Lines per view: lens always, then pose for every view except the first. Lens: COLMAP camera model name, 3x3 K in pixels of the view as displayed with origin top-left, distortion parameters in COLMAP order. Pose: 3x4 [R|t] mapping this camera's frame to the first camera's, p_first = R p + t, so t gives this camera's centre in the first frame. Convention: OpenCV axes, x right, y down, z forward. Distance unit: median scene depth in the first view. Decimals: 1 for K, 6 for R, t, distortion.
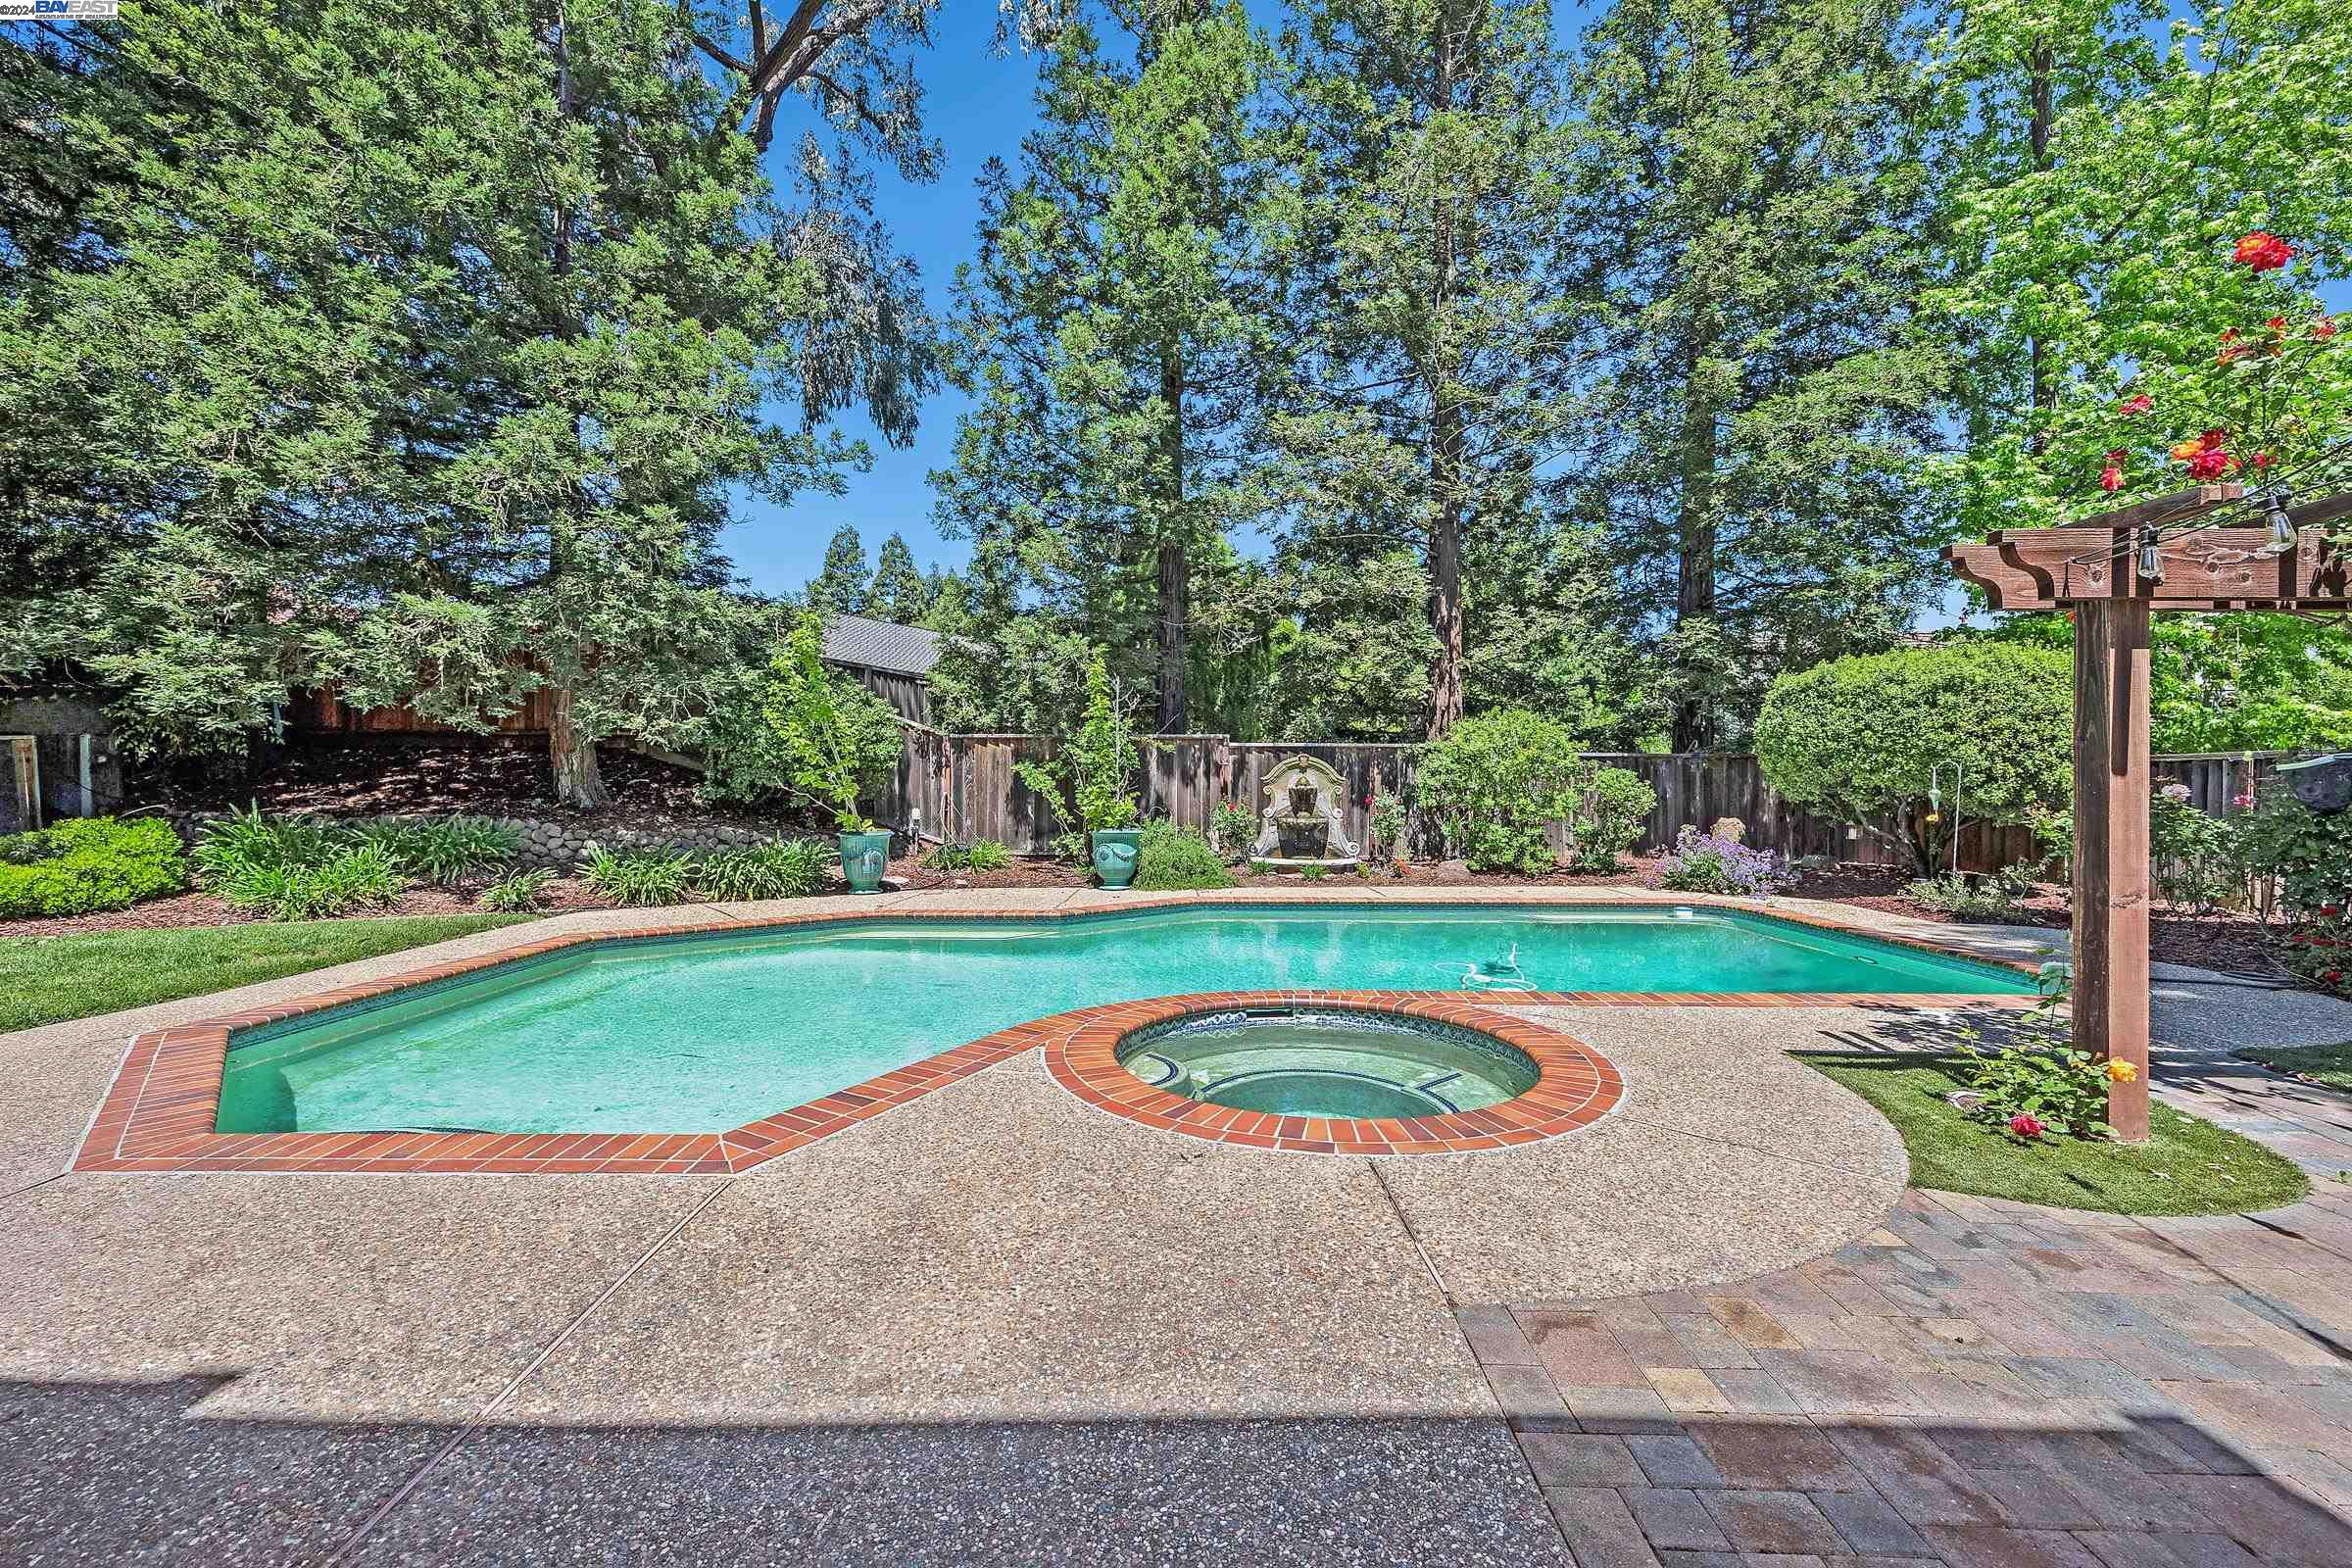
lens RADIAL K [[944.4, 0, 1179.7], [0, 944.4, 780.8], [0, 0, 1]] dist [-0.003367, 0.000500]
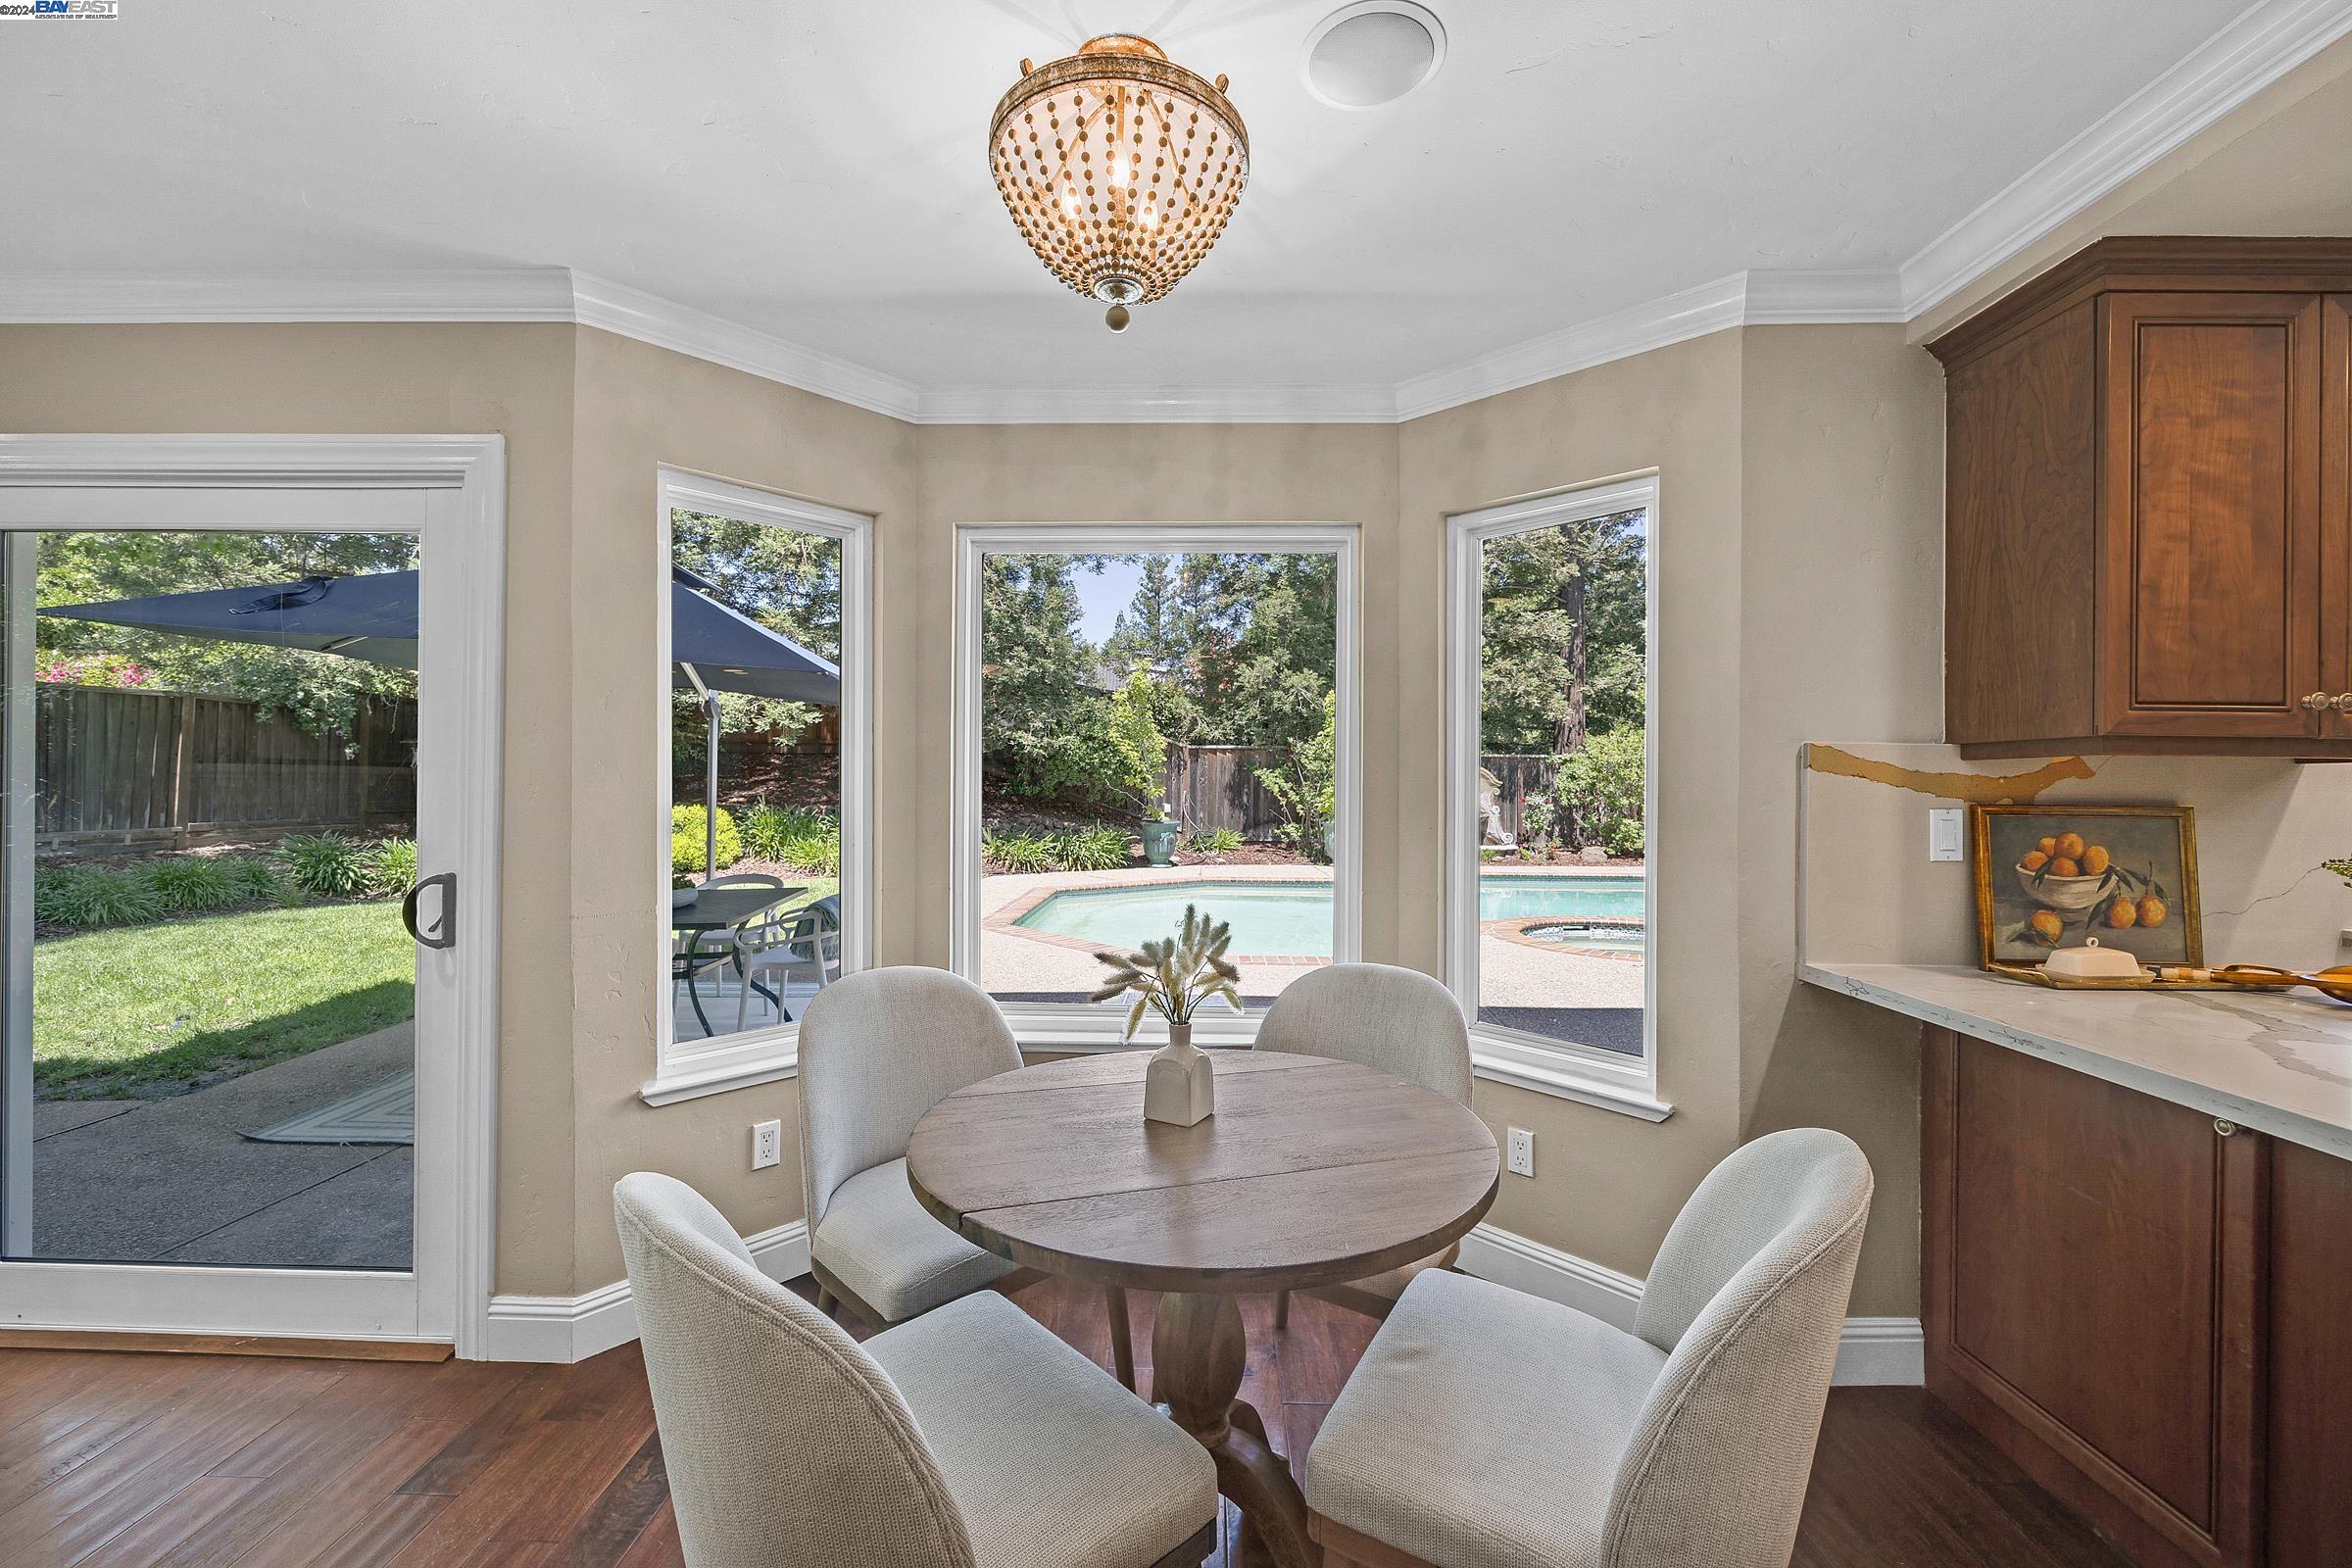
lens RADIAL K [[944.4, 0, 1162.8], [0, 944.4, 780.2], [0, 0, 1]] dist [-0.003367, 0.000500]
pose [[0.999395, 0.007120, -0.034036, -0.268011], [-0.007018, 0.999971, 0.003121, -0.007384], [0.034057, -0.002880, 0.999416, -0.320542]]
